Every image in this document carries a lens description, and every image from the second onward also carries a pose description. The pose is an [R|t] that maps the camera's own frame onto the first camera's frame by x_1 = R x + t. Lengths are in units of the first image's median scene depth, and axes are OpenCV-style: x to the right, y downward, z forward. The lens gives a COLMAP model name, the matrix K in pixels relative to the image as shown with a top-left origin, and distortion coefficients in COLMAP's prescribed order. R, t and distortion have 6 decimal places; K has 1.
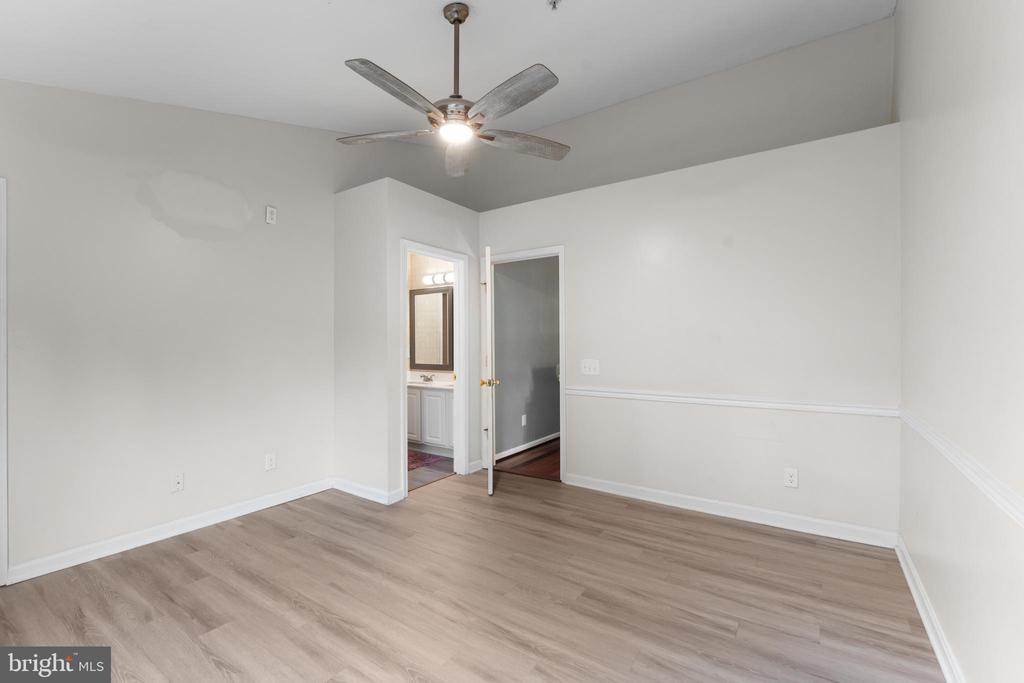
lens RADIAL K [[442.7, 0, 517.3], [0, 442.7, 343.6], [0, 0, 1]] dist [0.002550, -0.000944]
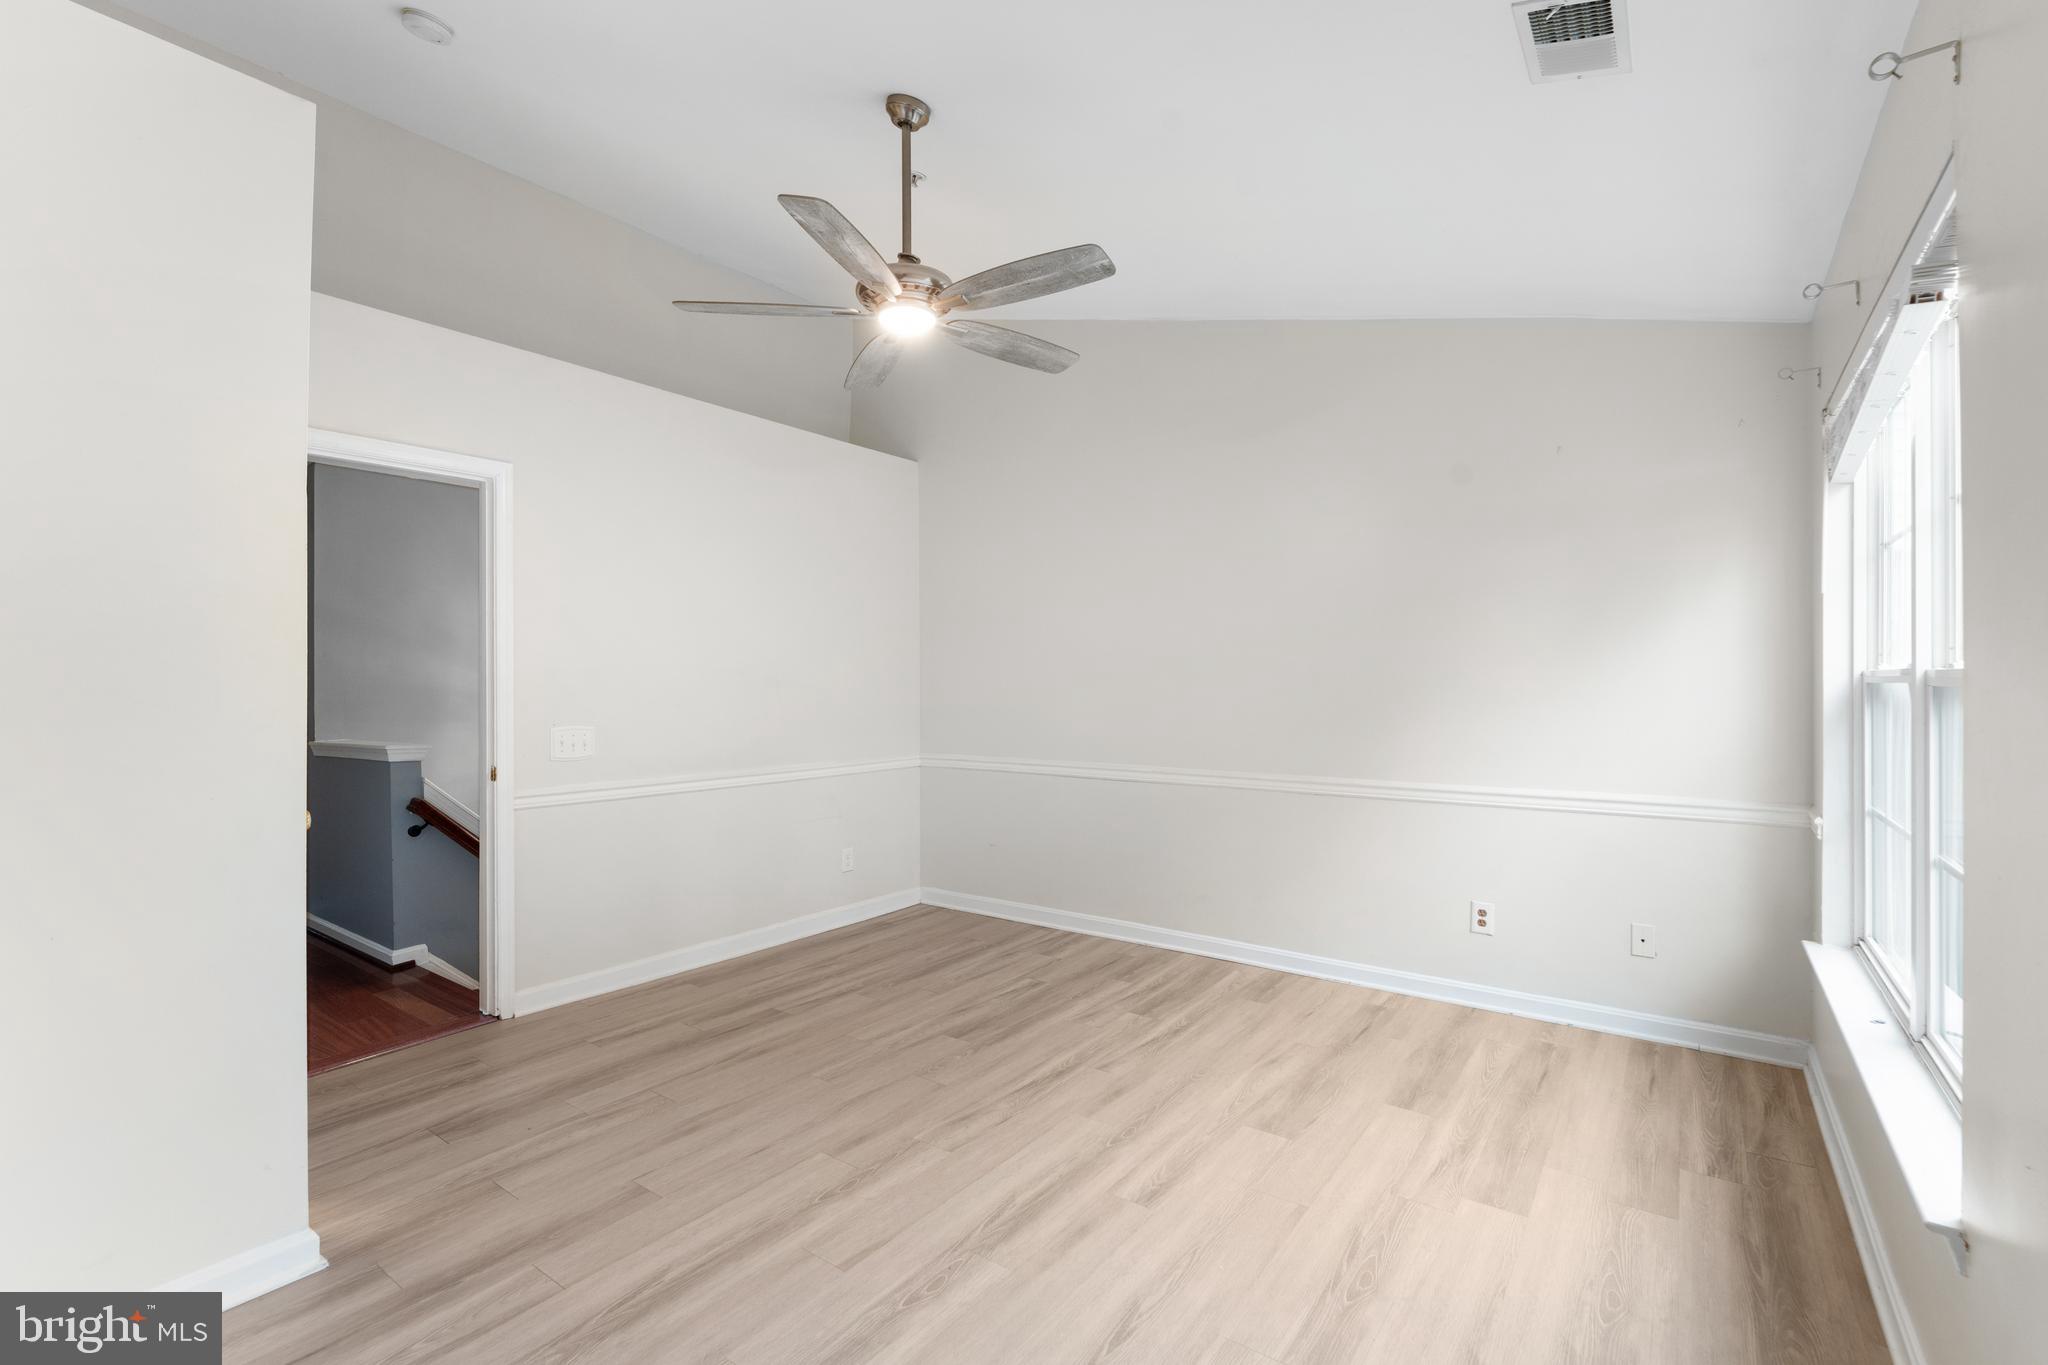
lens RADIAL K [[885.4, 0, 1022.6], [0, 885.4, 679.0], [0, 0, 1]] dist [0.002550, -0.000944]
pose [[0.046634, 0.015483, 0.998792, -1.186039], [0.004548, 0.999866, -0.015712, 0.005238], [-0.998902, 0.005275, 0.046557, 0.751318]]
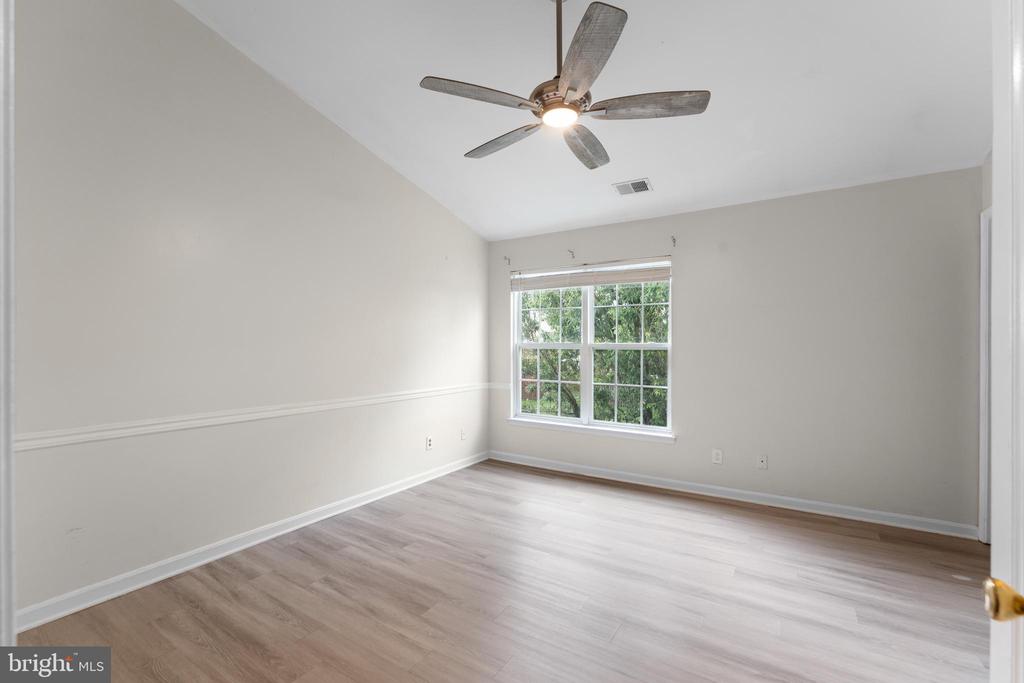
lens RADIAL K [[442.7, 0, 506.5], [0, 442.7, 348.8], [0, 0, 1]] dist [0.002550, -0.000944]
pose [[-0.999903, 0.006084, -0.012515, -0.014504], [0.005987, 0.999952, 0.007767, -0.006812], [0.012562, 0.007691, -0.999892, 1.795598]]
